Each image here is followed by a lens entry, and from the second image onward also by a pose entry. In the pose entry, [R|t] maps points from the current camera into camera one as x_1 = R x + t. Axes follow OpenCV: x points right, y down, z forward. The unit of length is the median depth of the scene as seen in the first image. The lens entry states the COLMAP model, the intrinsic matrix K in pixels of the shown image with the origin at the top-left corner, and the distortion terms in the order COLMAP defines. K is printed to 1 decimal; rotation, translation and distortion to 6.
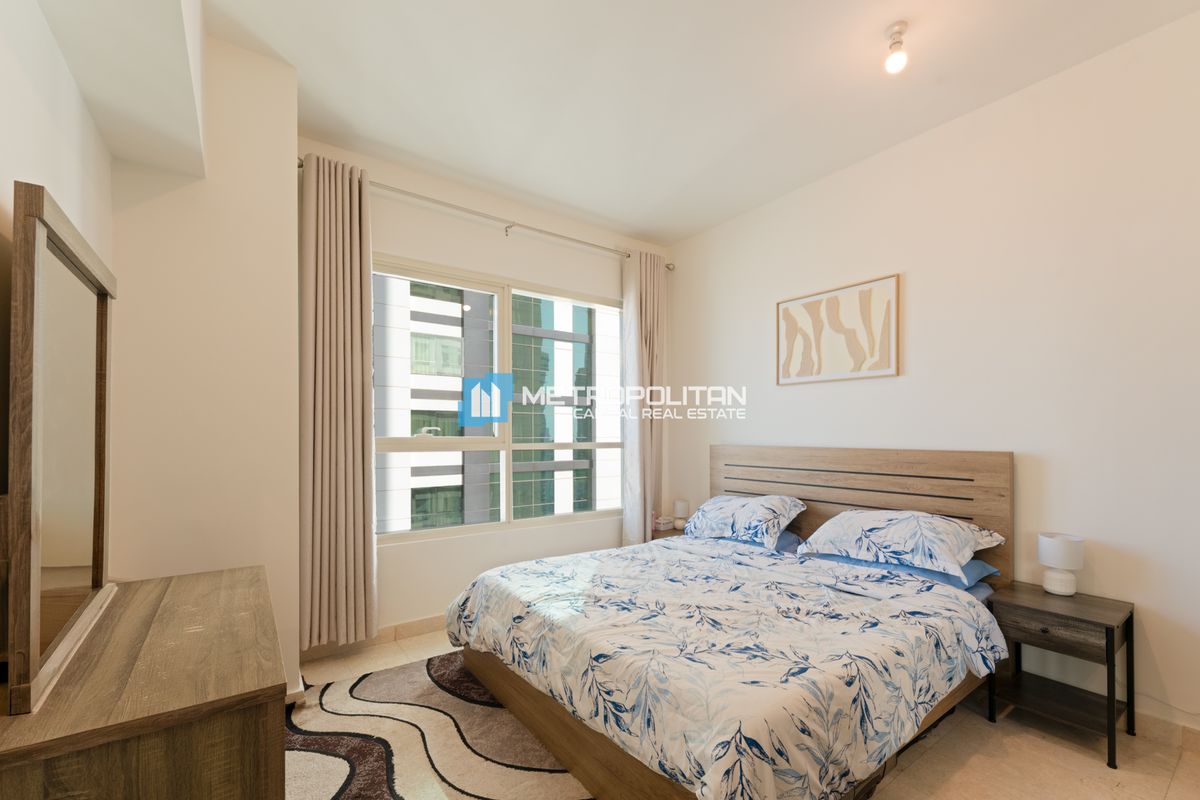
lens RADIAL K [[493.8, 0, 581.9], [0, 493.8, 420.8], [0, 0, 1]] dist [0.009376, -0.000997]
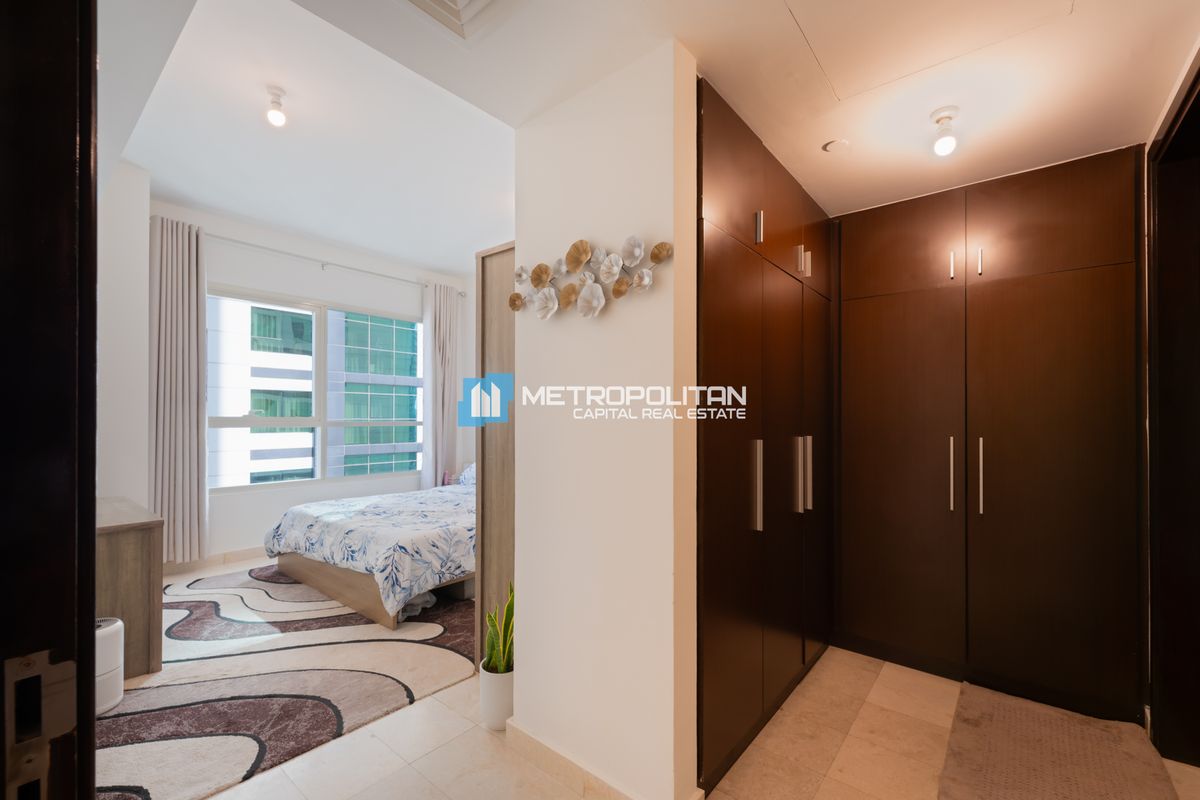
lens RADIAL K [[493.8, 0, 601.8], [0, 493.8, 403.9], [0, 0, 1]] dist [0.009376, -0.000997]
pose [[0.961301, 0.010395, 0.275303, 0.320005], [-0.011000, 0.999939, 0.000653, -0.018086], [-0.275279, -0.003656, 0.961357, -0.791379]]
